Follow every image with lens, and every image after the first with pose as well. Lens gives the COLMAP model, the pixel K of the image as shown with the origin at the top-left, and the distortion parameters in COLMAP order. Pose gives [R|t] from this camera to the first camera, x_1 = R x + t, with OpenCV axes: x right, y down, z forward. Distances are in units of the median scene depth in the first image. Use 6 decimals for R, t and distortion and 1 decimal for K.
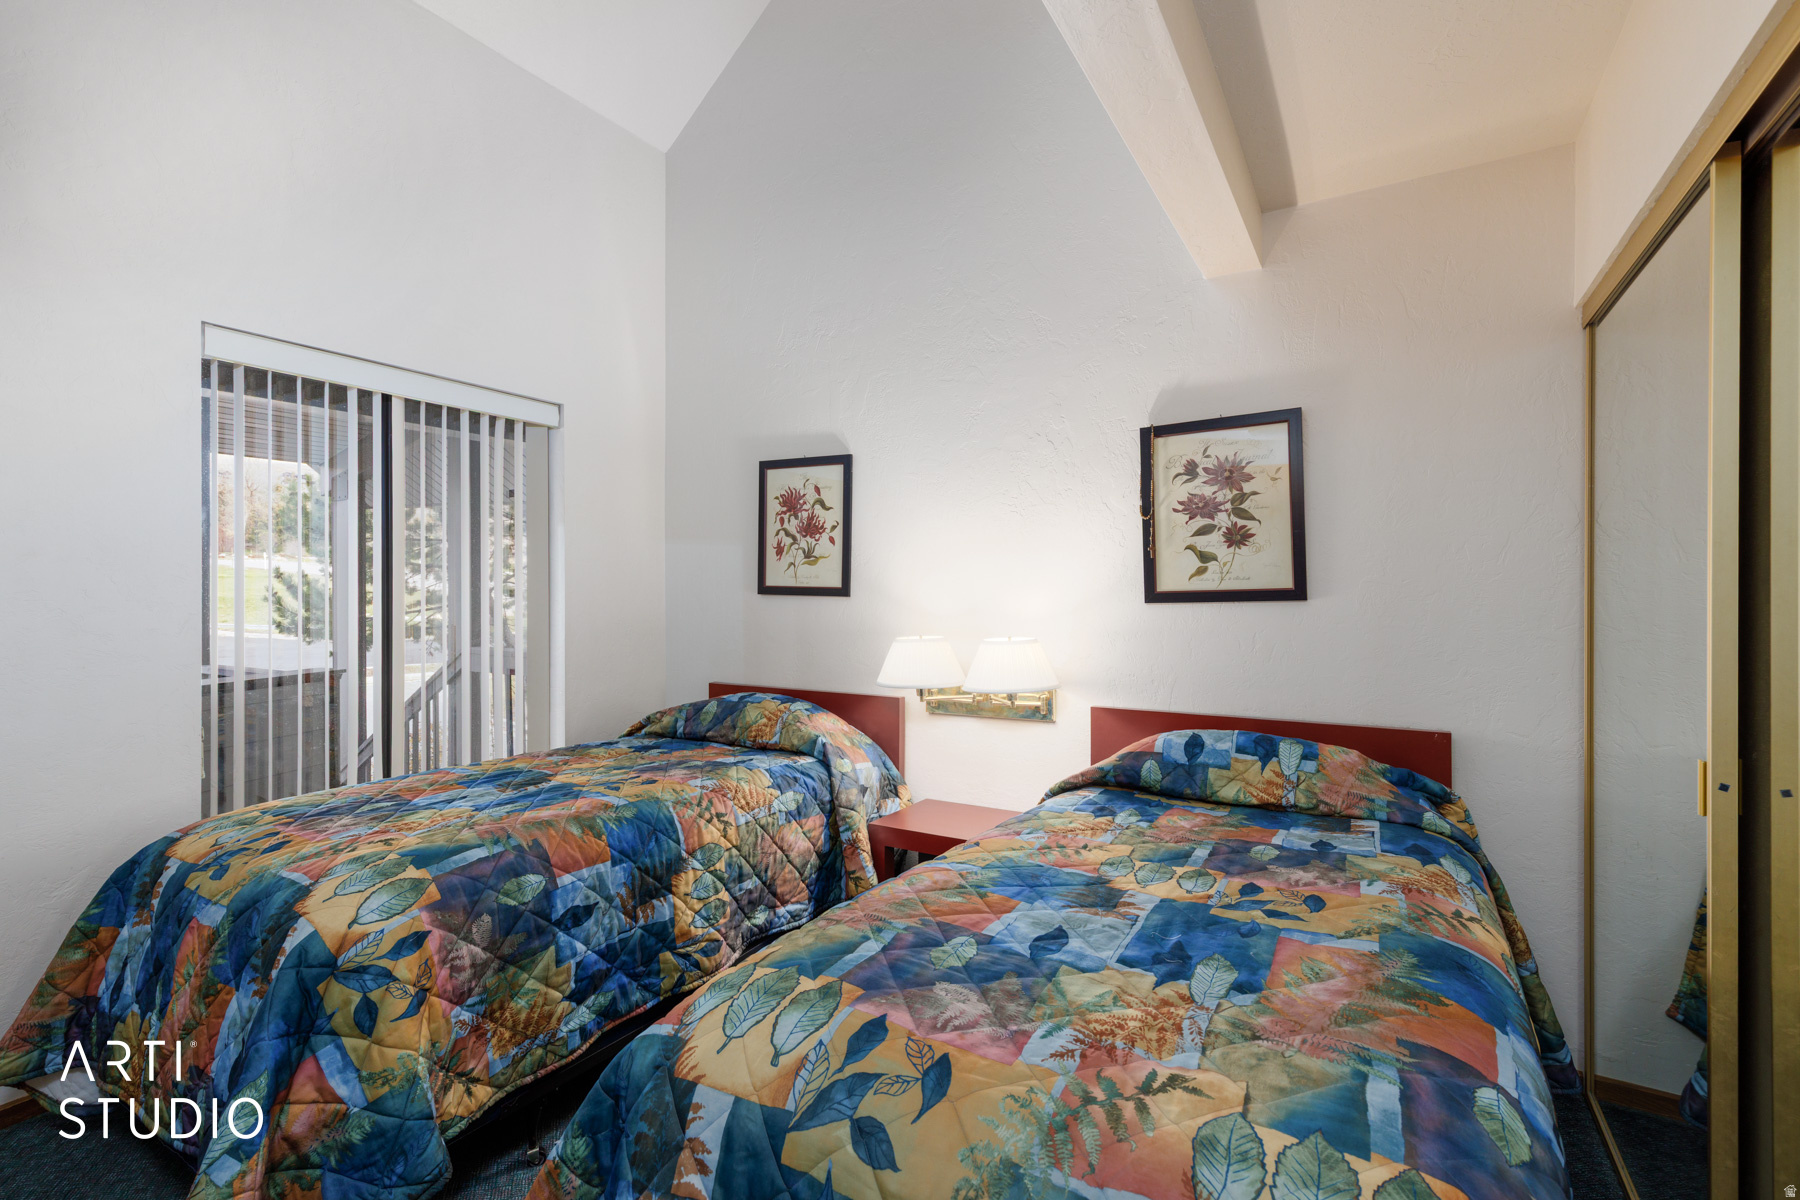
lens RADIAL K [[824.8, 0, 902.3], [0, 824.8, 594.9], [0, 0, 1]] dist [0.004994, 0.000502]
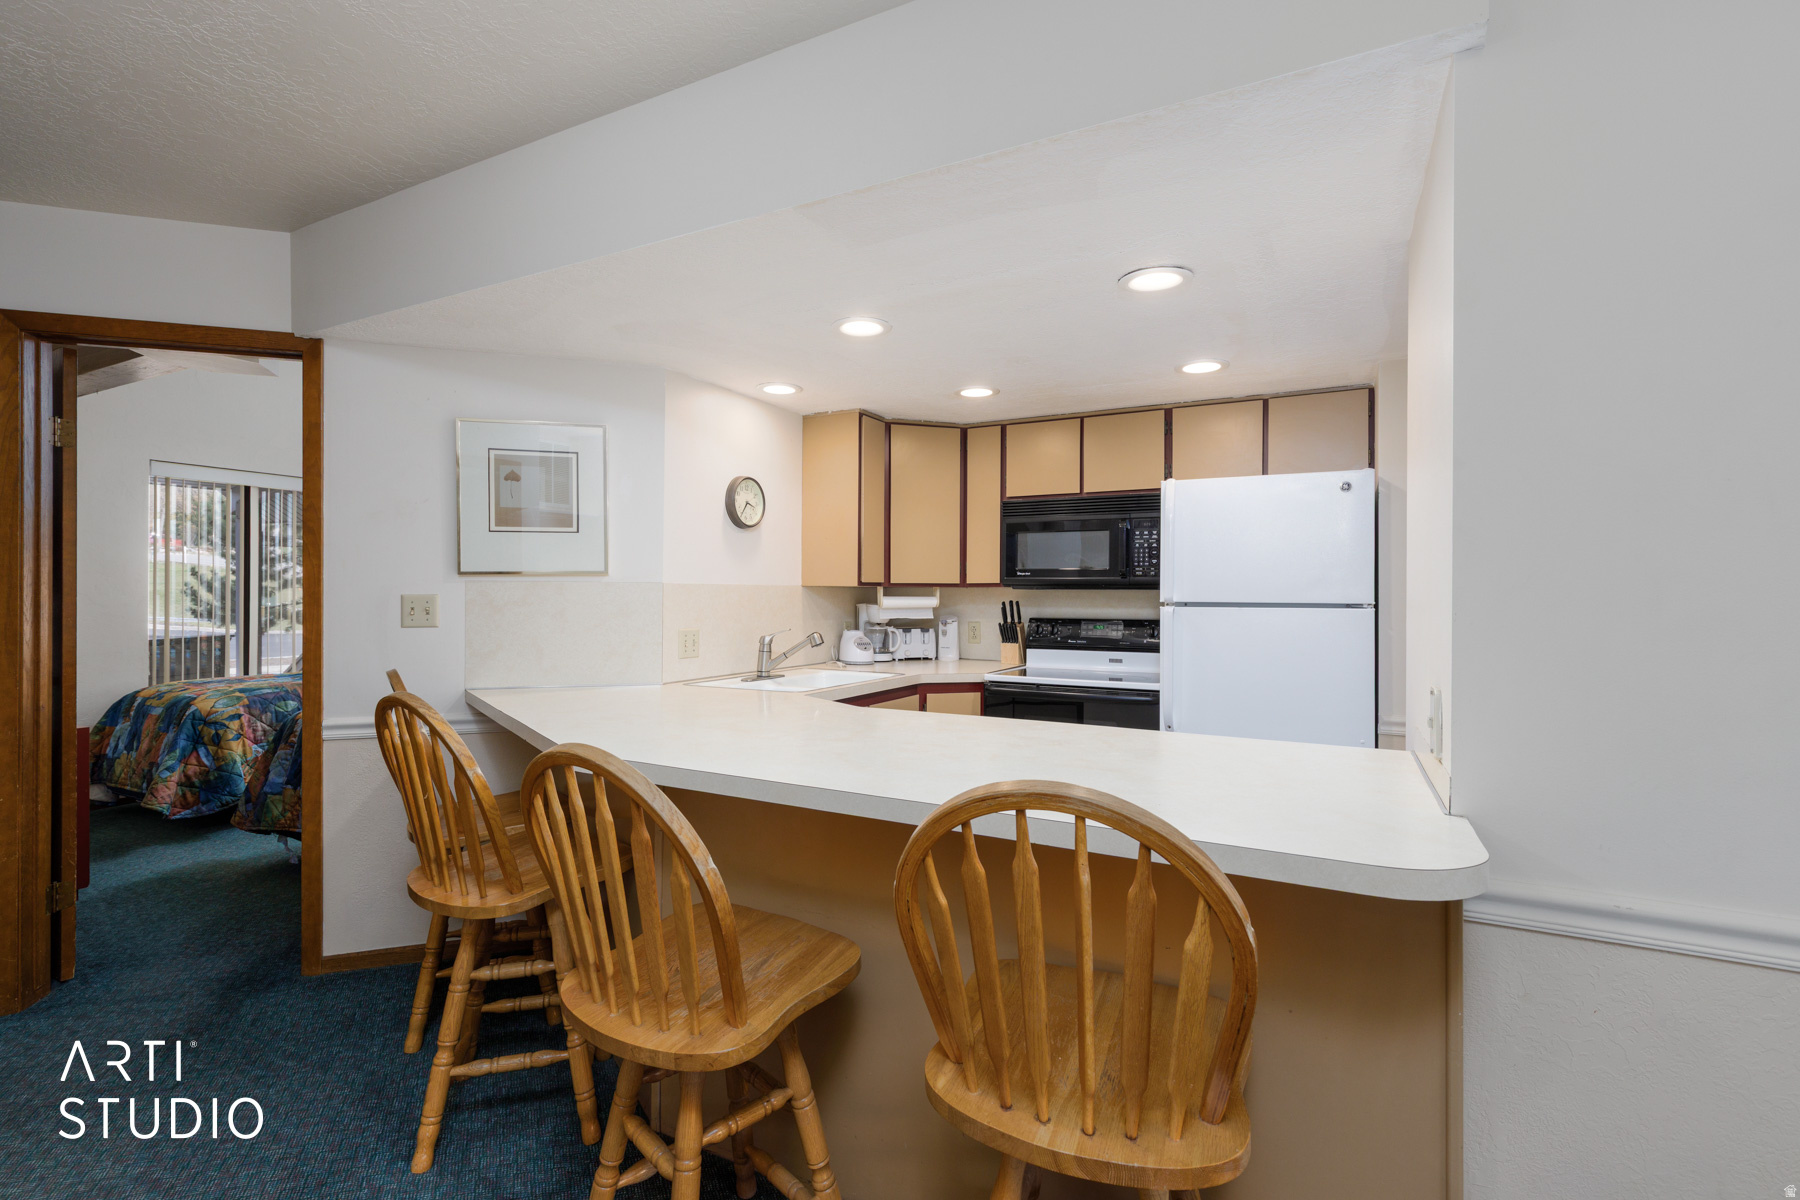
lens RADIAL K [[824.8, 0, 896.5], [0, 824.8, 590.7], [0, 0, 1]] dist [0.004994, 0.000502]
pose [[0.998532, 0.007430, 0.053656, 1.336488], [-0.007207, 0.999965, -0.004341, 0.005672], [-0.053686, 0.003948, 0.998550, -1.717634]]
